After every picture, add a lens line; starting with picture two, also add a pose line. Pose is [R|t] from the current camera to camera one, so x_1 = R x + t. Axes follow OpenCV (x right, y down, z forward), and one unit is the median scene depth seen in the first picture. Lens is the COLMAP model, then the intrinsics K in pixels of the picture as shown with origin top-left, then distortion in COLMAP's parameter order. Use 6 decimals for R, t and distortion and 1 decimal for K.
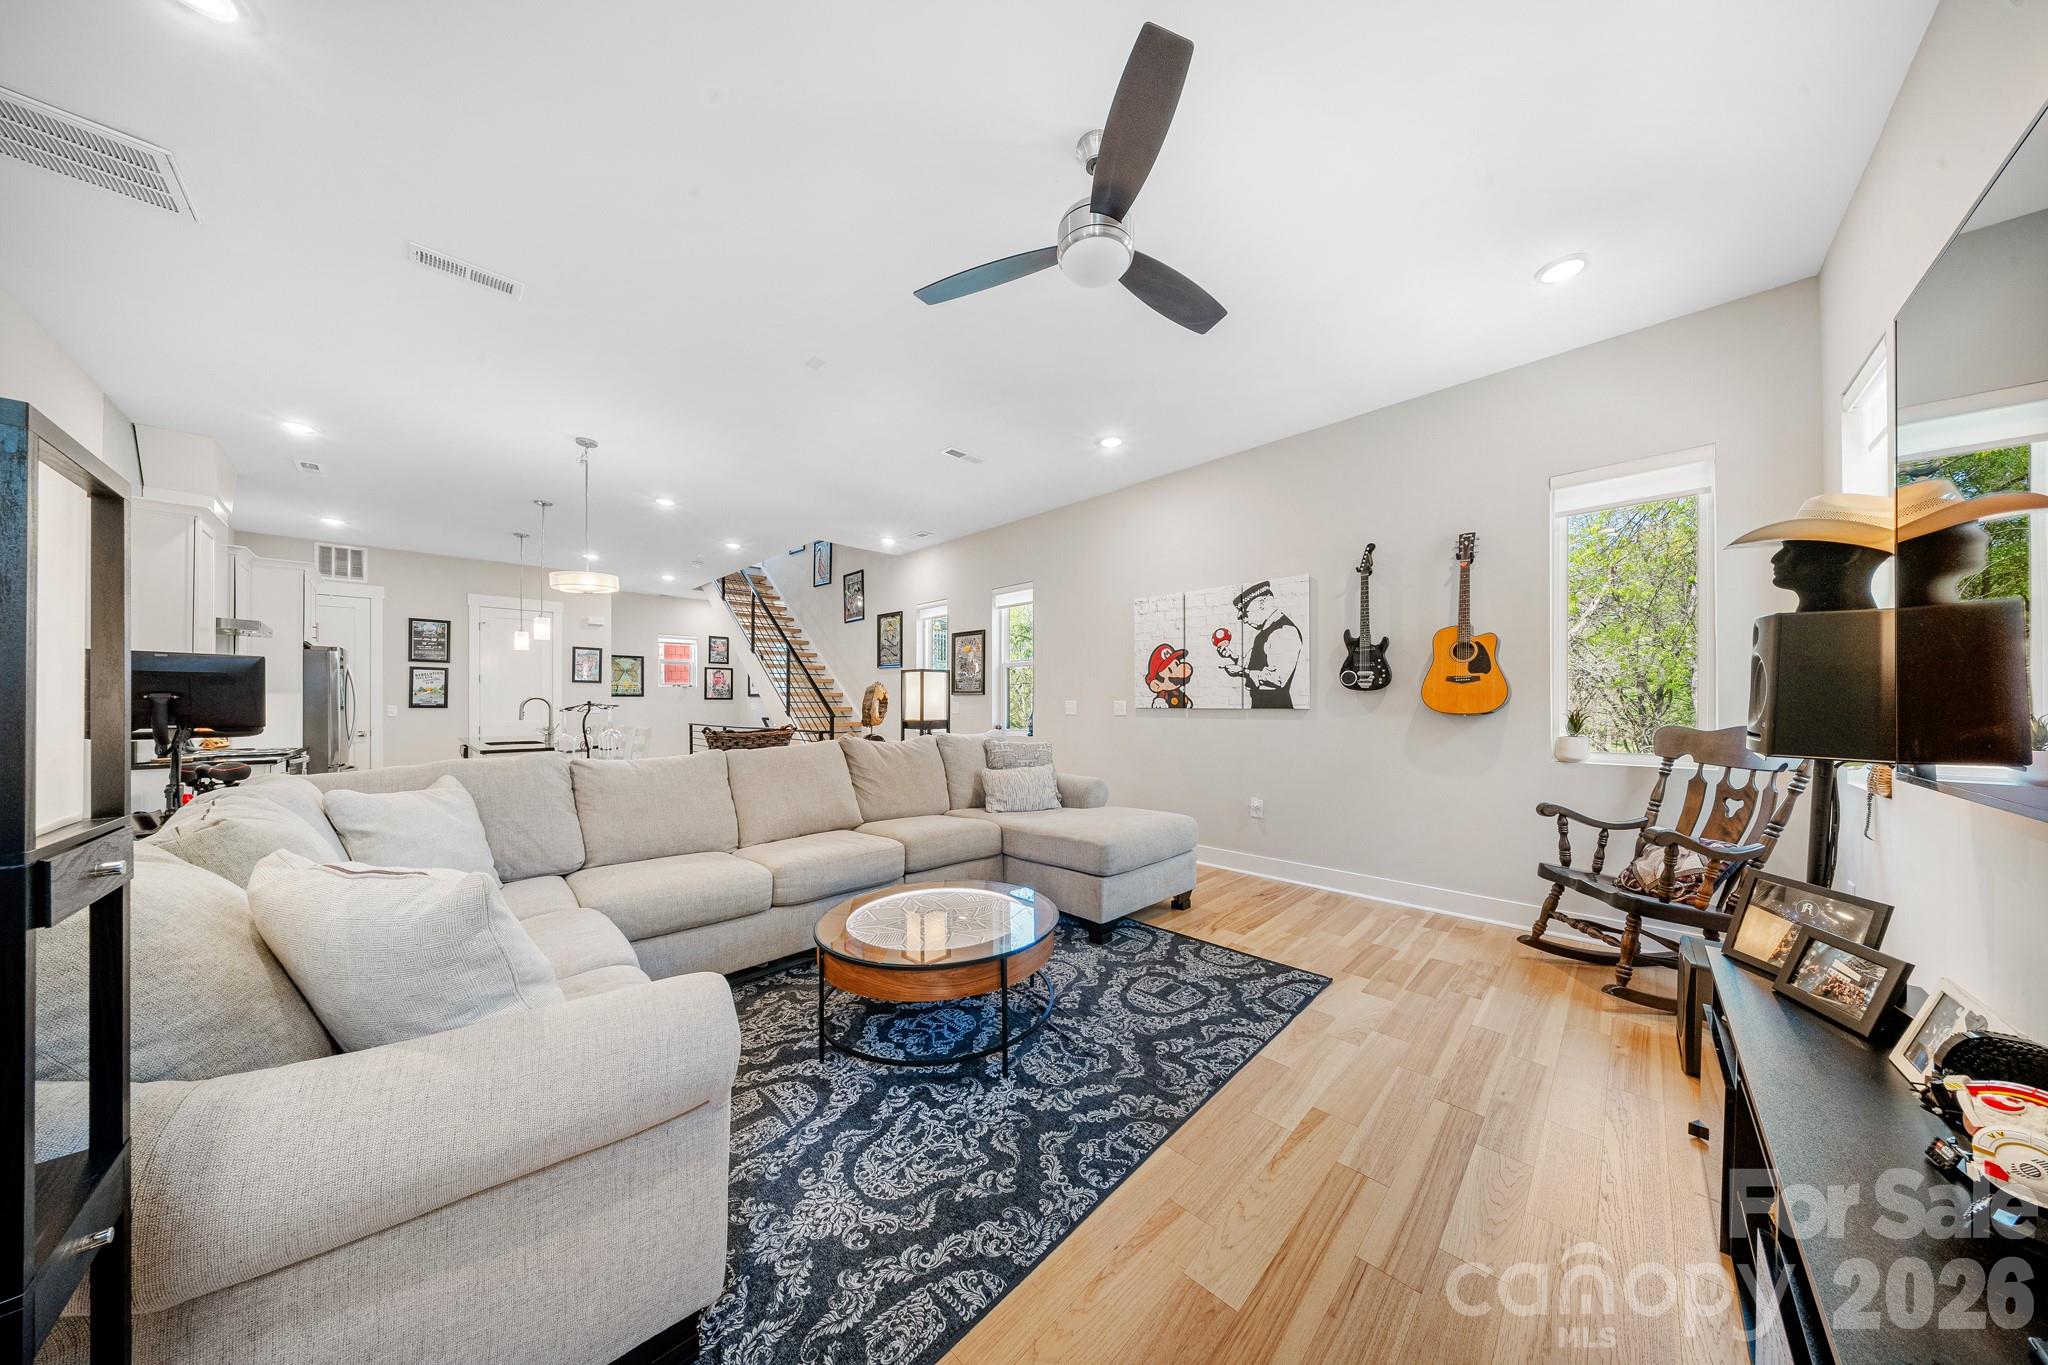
lens RADIAL K [[614.4, 0, 1026.7], [0, 614.4, 694.0], [0, 0, 1]] dist [0.007108, -0.000038]
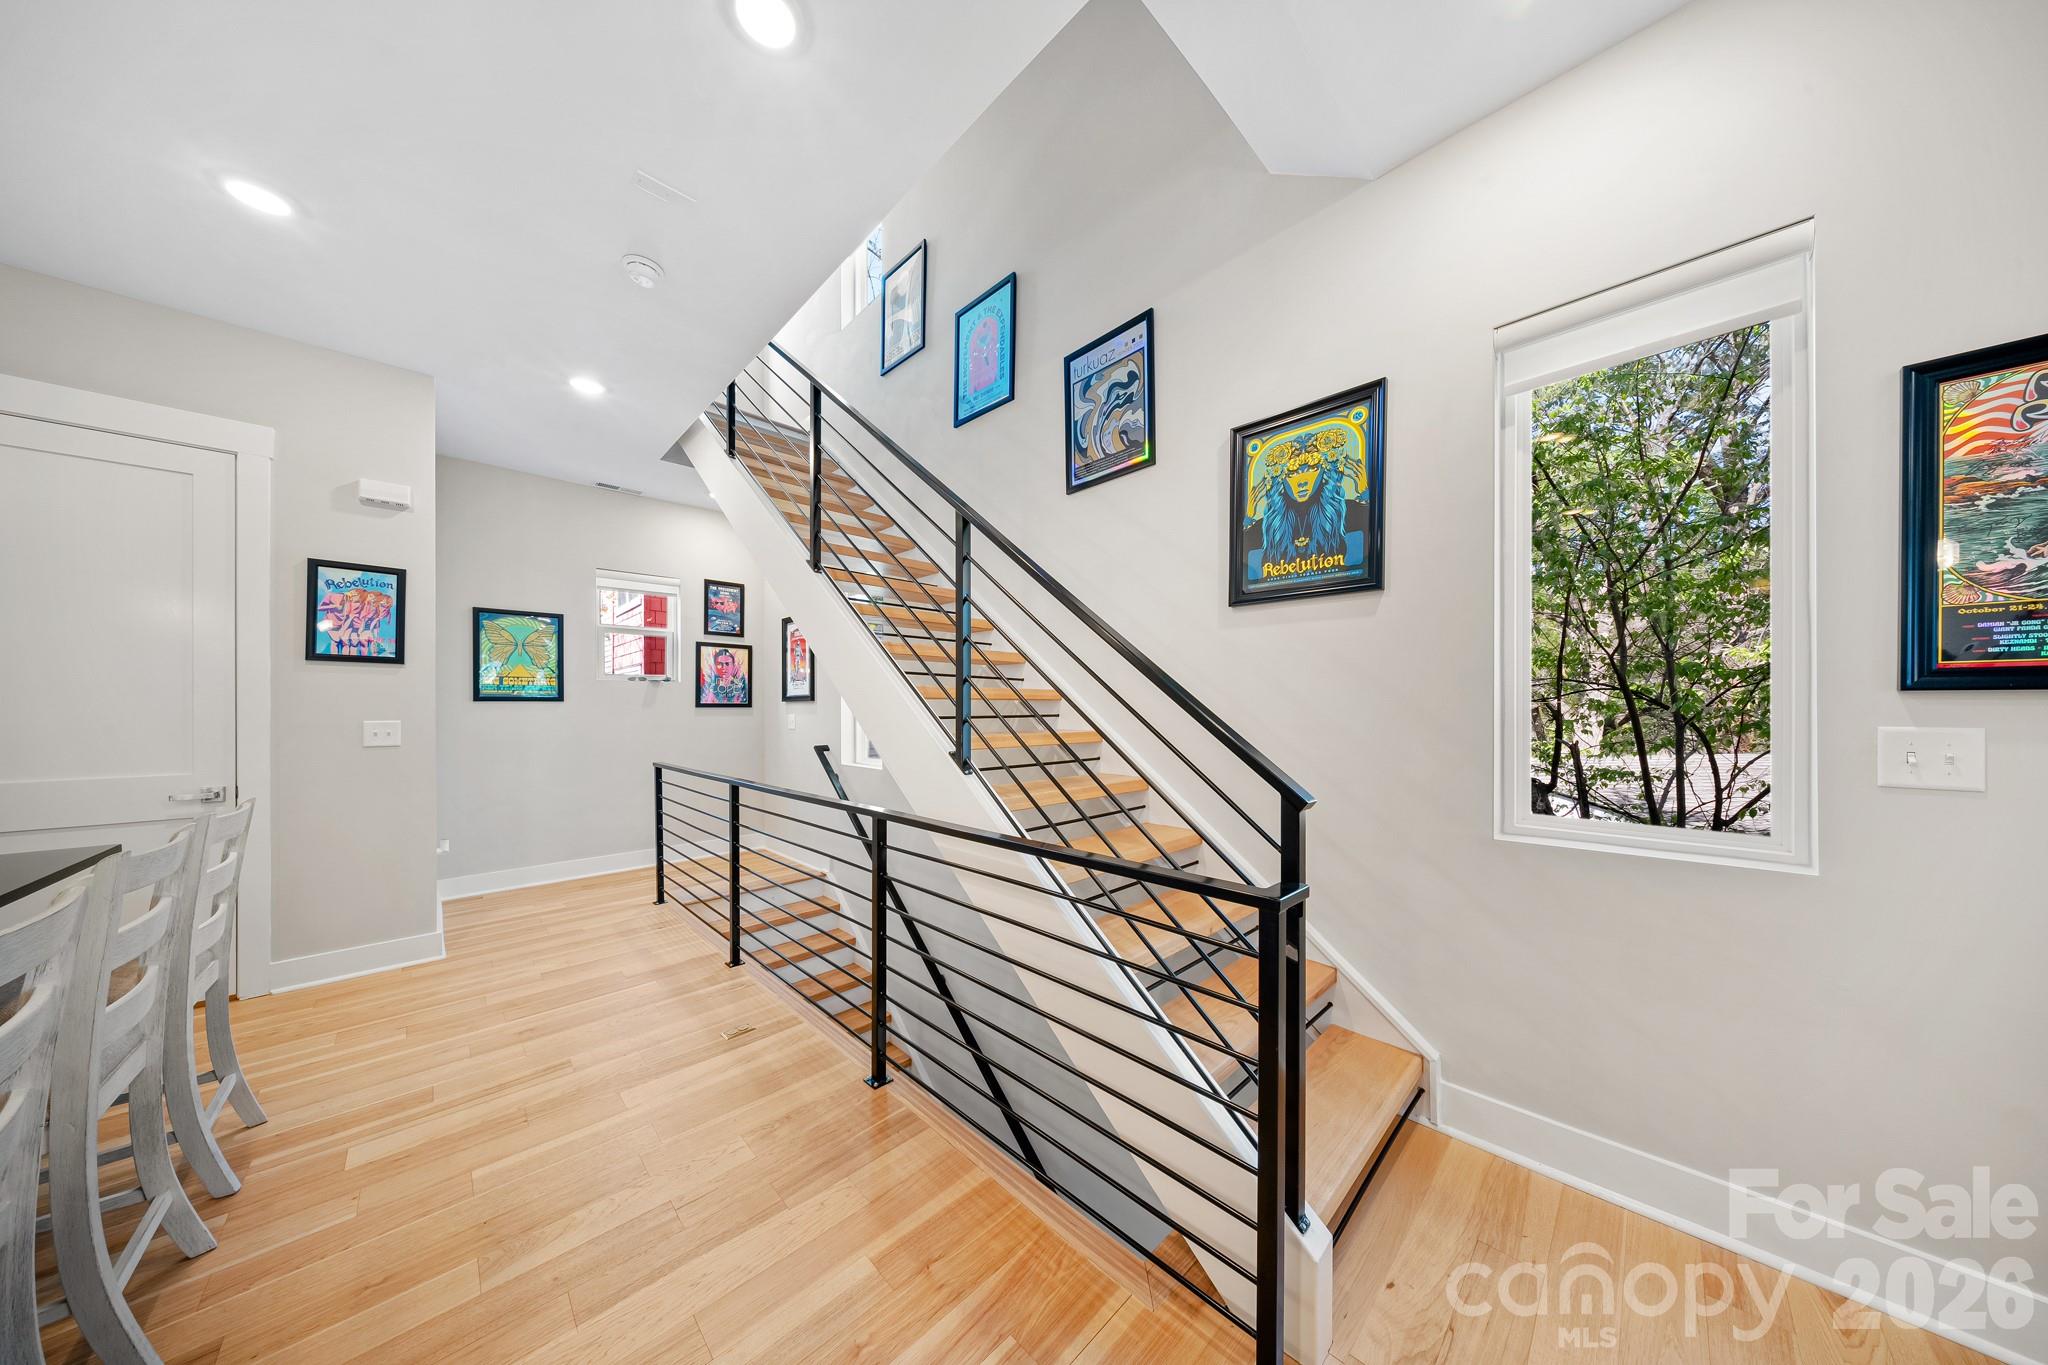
lens RADIAL K [[614.4, 0, 1026.7], [0, 614.4, 694.0], [0, 0, 1]] dist [0.007108, -0.000038]
pose [[0.999847, -0.001343, -0.017450, -0.319800], [0.001167, 0.999949, -0.010078, 0.004536], [0.017463, 0.010056, 0.999797, 0.656775]]
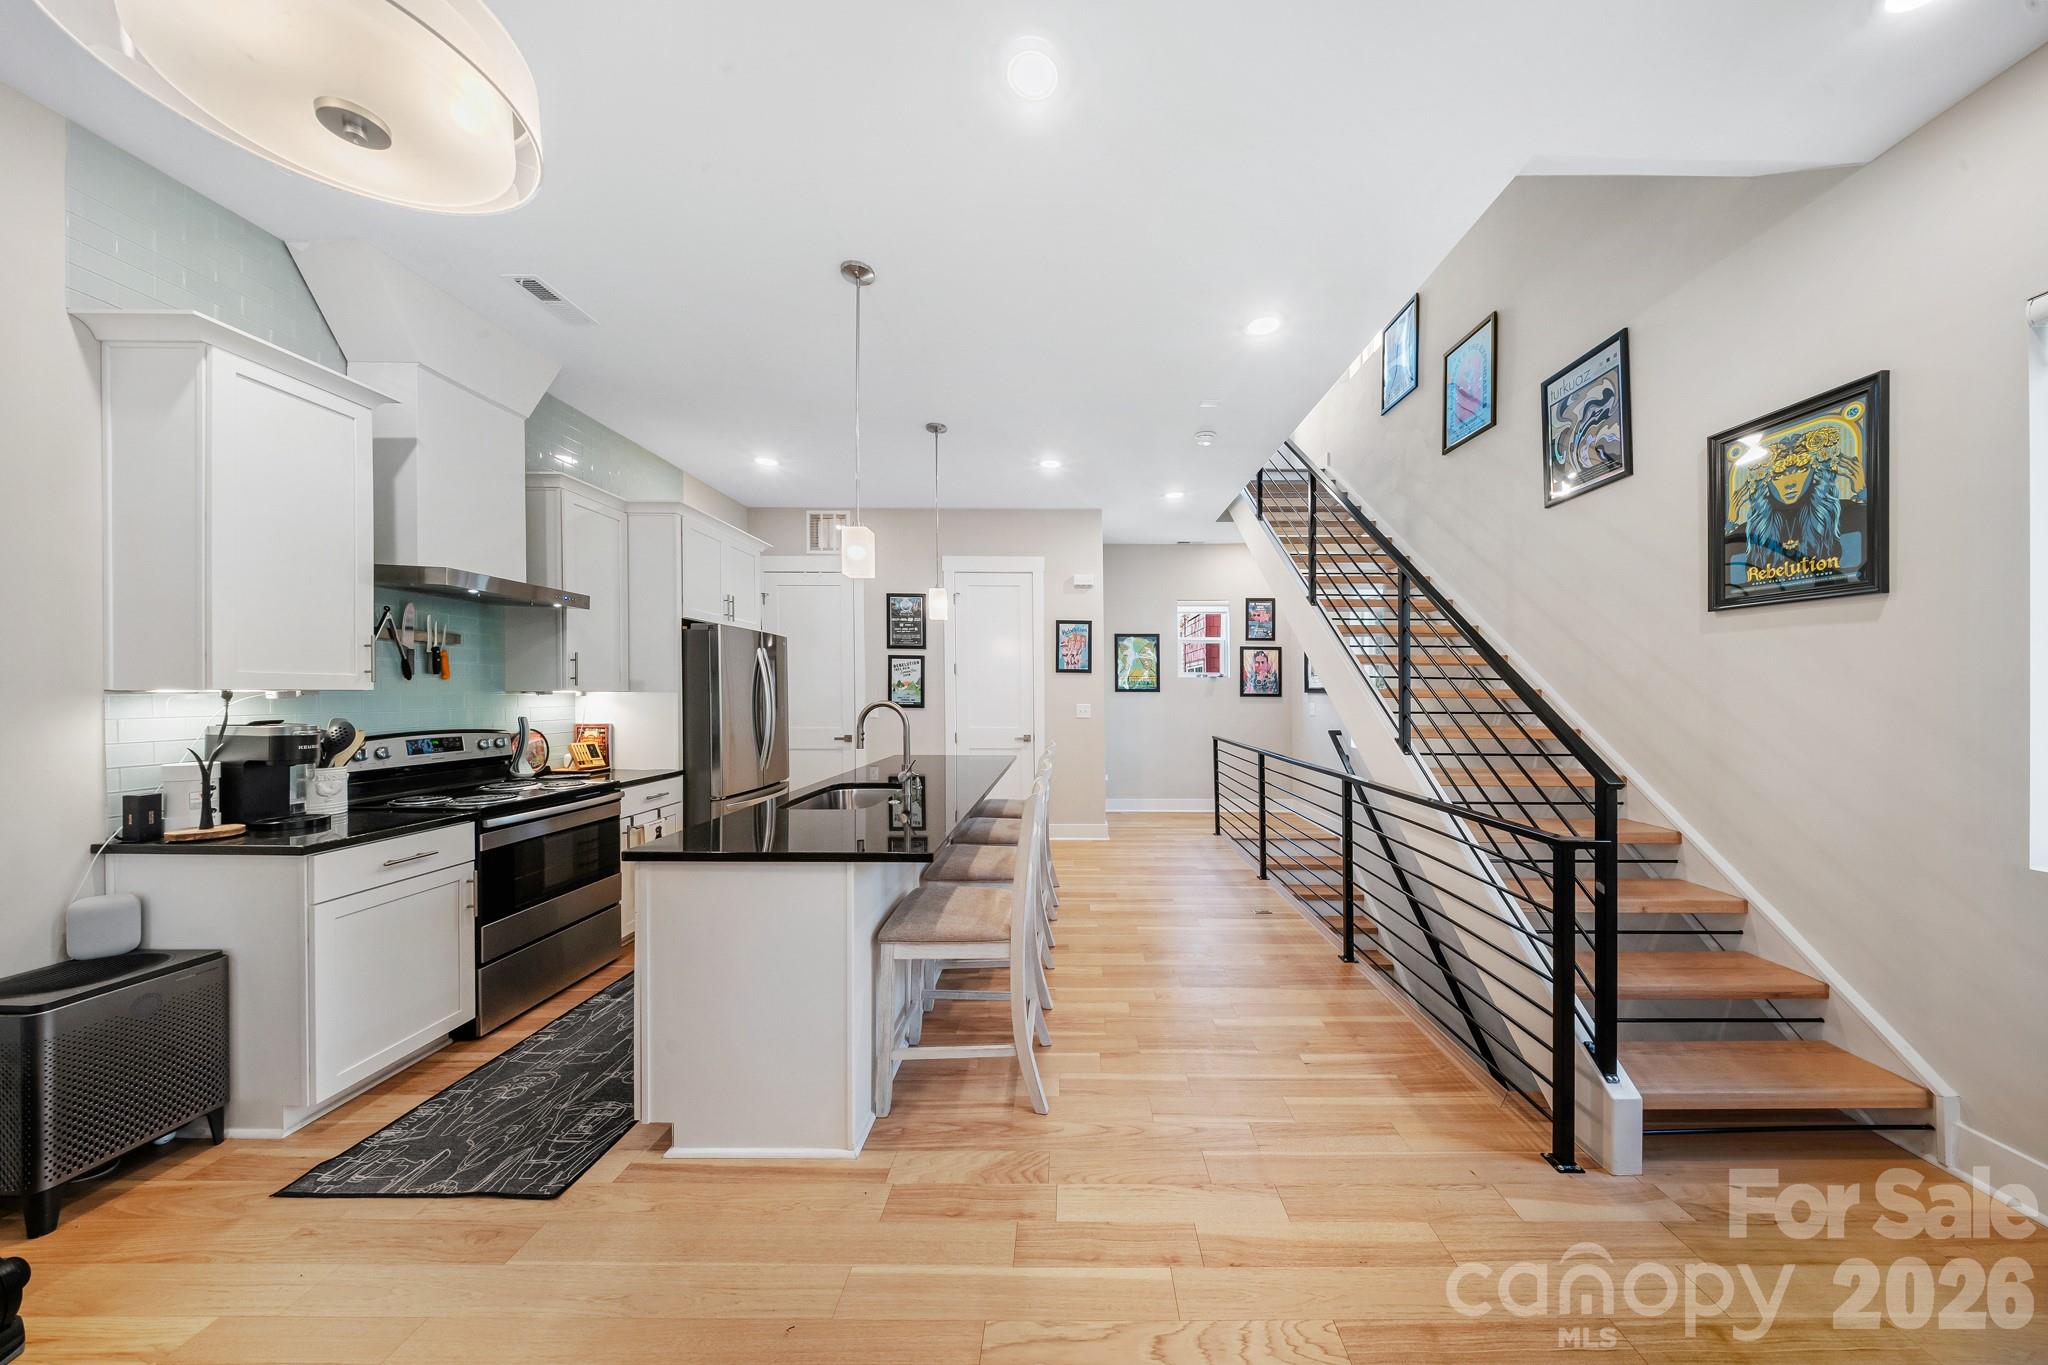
lens RADIAL K [[629.0, 0, 1068.8], [0, 629.0, 681.7], [0, 0, 1]] dist [0.000051, -0.000073]
pose [[0.705785, -0.005049, -0.708408, -0.232441], [0.002452, 0.999986, -0.004684, -0.005377], [0.708422, 0.001569, 0.705788, 0.519617]]
